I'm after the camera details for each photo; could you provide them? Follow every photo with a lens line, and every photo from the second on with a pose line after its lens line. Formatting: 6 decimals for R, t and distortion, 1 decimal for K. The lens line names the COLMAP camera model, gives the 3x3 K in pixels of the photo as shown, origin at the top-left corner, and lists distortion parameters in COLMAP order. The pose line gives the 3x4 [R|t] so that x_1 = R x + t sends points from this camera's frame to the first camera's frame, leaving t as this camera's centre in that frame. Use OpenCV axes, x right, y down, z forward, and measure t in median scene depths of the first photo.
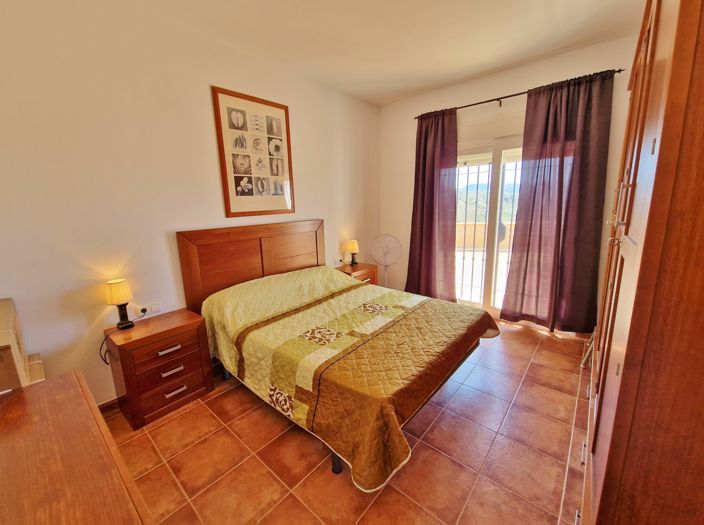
lens RADIAL K [[286.7, 0, 351.6], [0, 286.7, 259.9], [0, 0, 1]] dist [-0.000468, -0.000021]
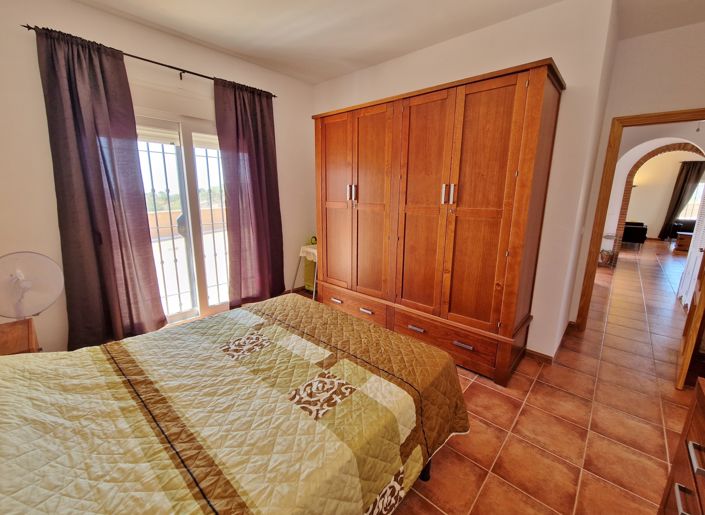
lens RADIAL K [[295.8, 0, 351.4], [0, 295.8, 254.3], [0, 0, 1]] dist [0.001606, 0.000015]
pose [[0.031769, -0.182052, 0.982775, -0.471630], [0.178695, 0.968464, 0.173625, -0.095291], [-0.983392, 0.170101, 0.063299, 0.567491]]
